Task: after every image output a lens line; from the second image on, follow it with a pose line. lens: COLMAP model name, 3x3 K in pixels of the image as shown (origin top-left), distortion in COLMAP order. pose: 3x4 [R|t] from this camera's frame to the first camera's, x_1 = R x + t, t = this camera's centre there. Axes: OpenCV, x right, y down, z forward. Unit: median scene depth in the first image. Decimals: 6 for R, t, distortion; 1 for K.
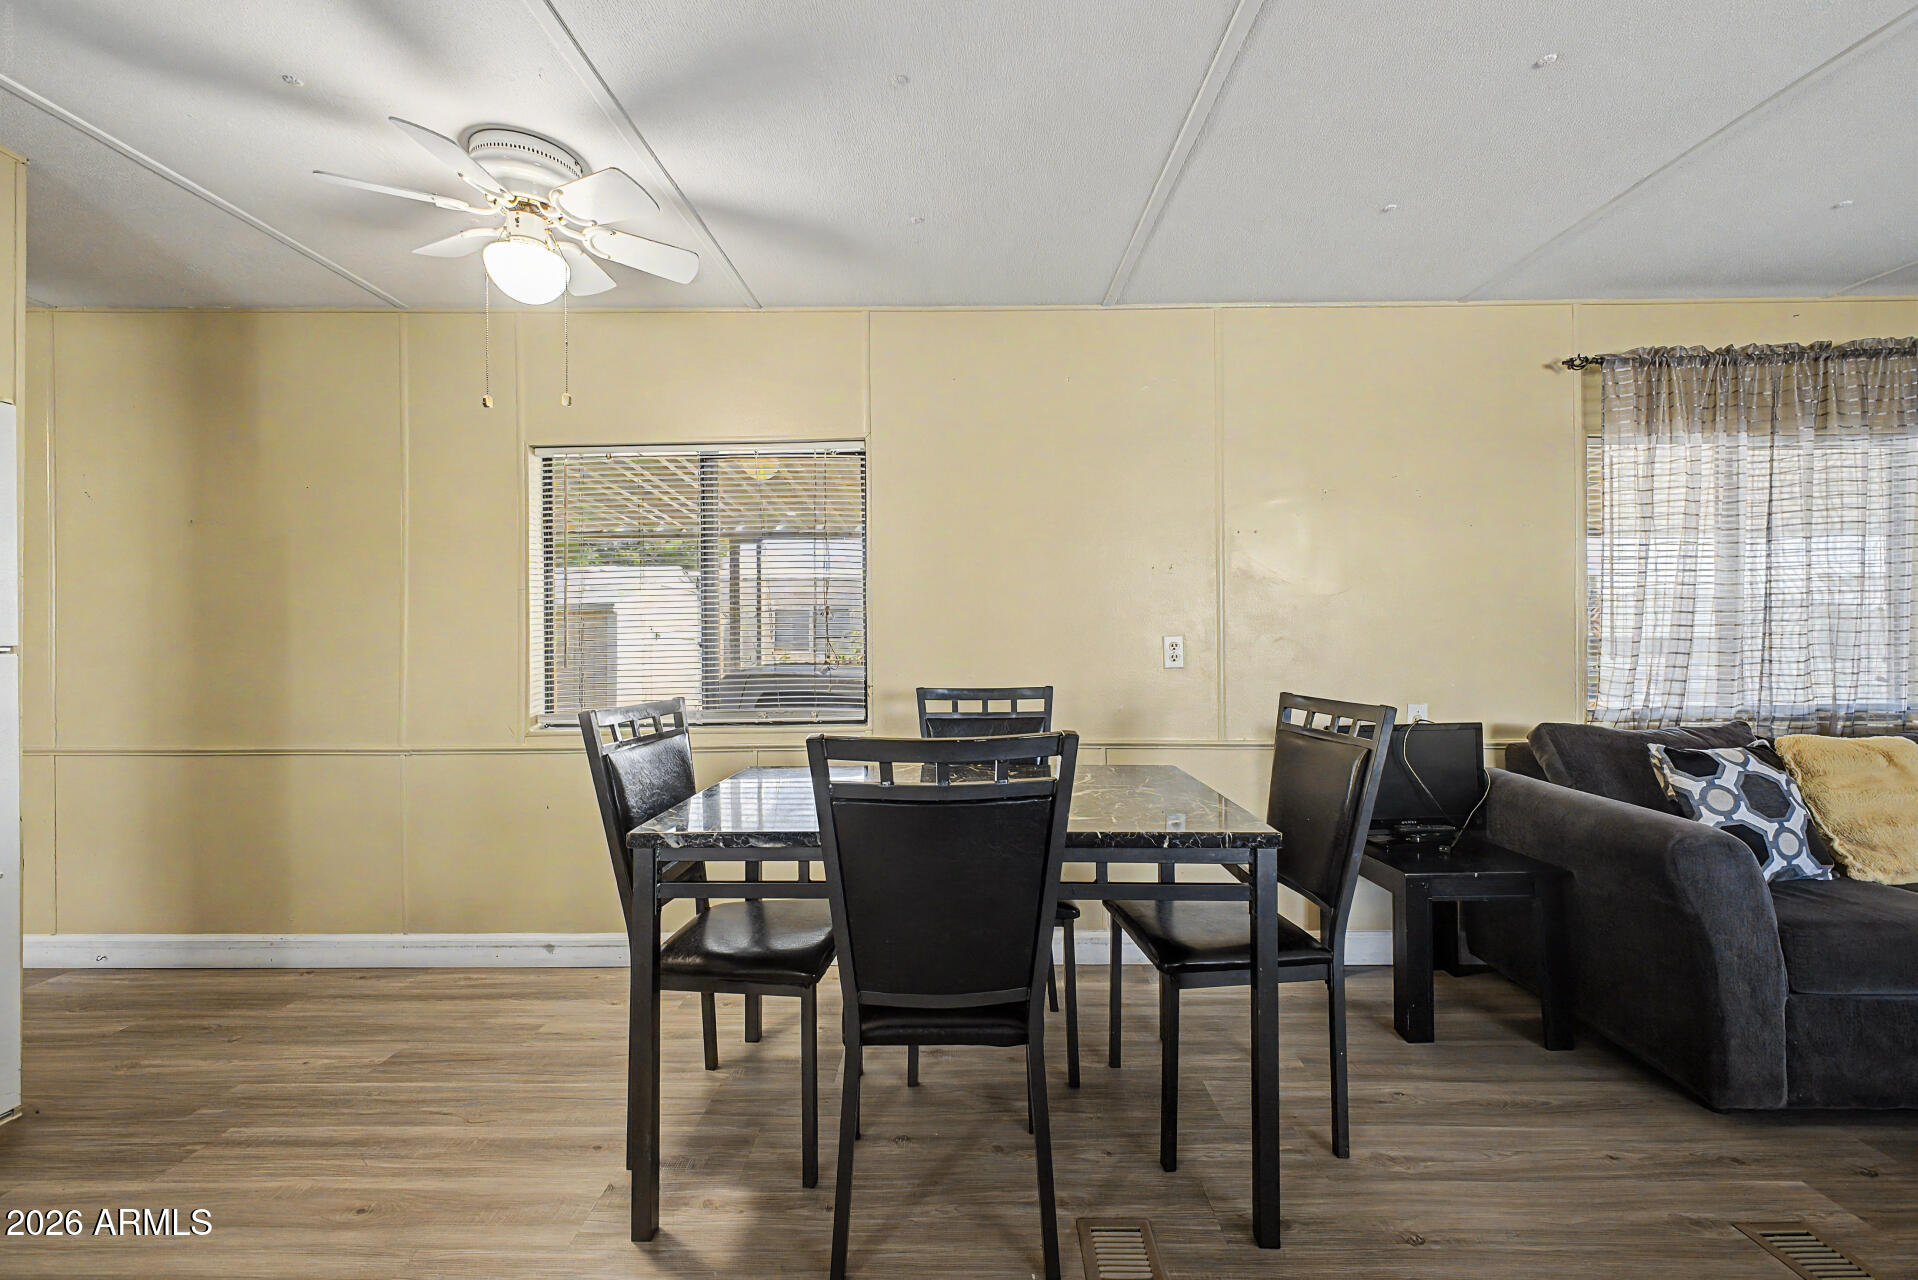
lens RADIAL K [[760.3, 0, 960.0], [0, 760.3, 640.4], [0, 0, 1]] dist [0.021433, -0.006247]
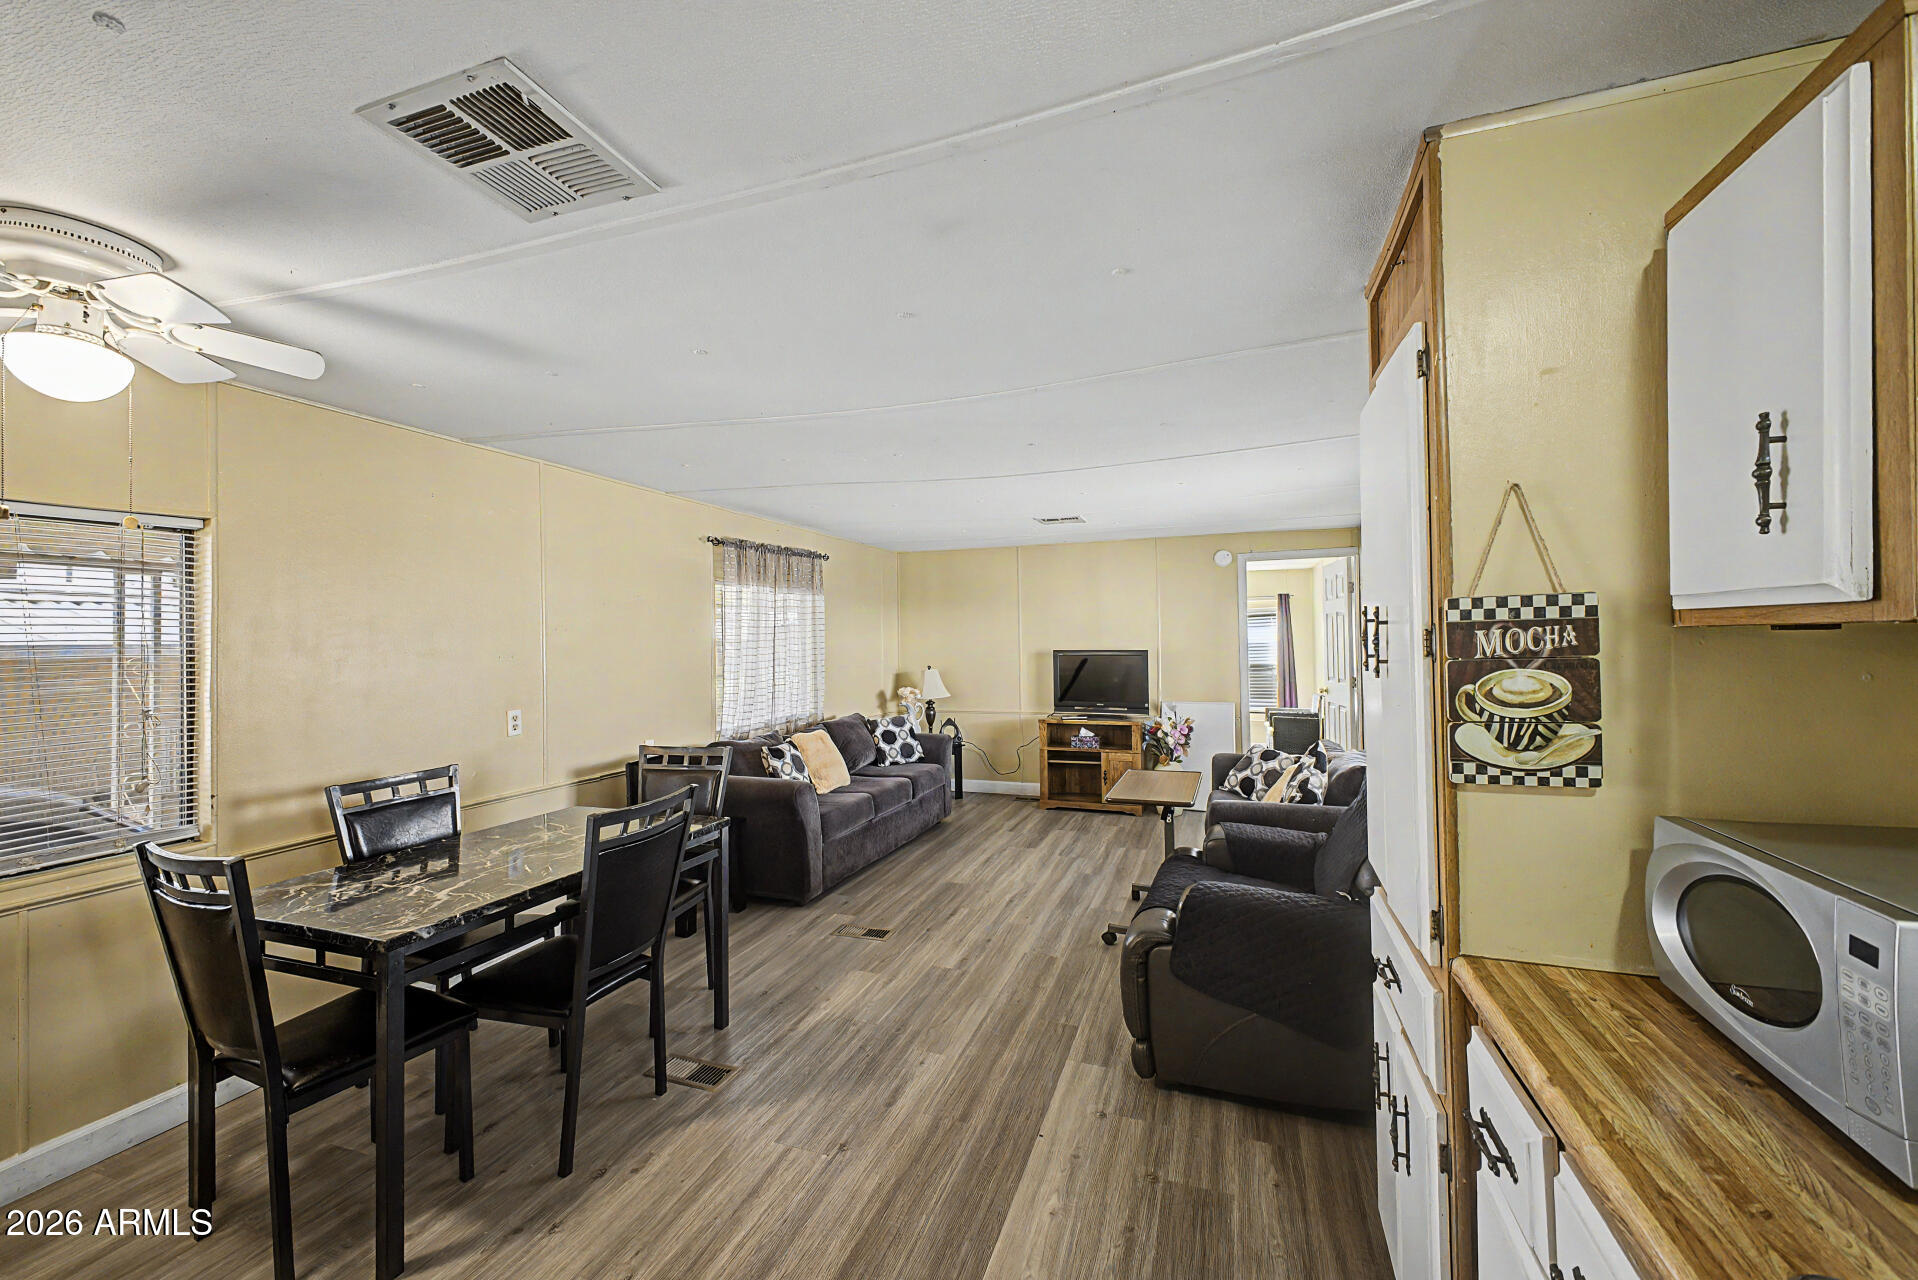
lens RADIAL K [[760.3, 0, 961.2], [0, 760.3, 638.6], [0, 0, 1]] dist [0.021433, -0.006247]
pose [[0.328986, 0.003629, 0.944328, -0.792911], [0.010311, 0.999919, -0.007435, -0.124830], [-0.944279, 0.012183, 0.328922, -0.153563]]
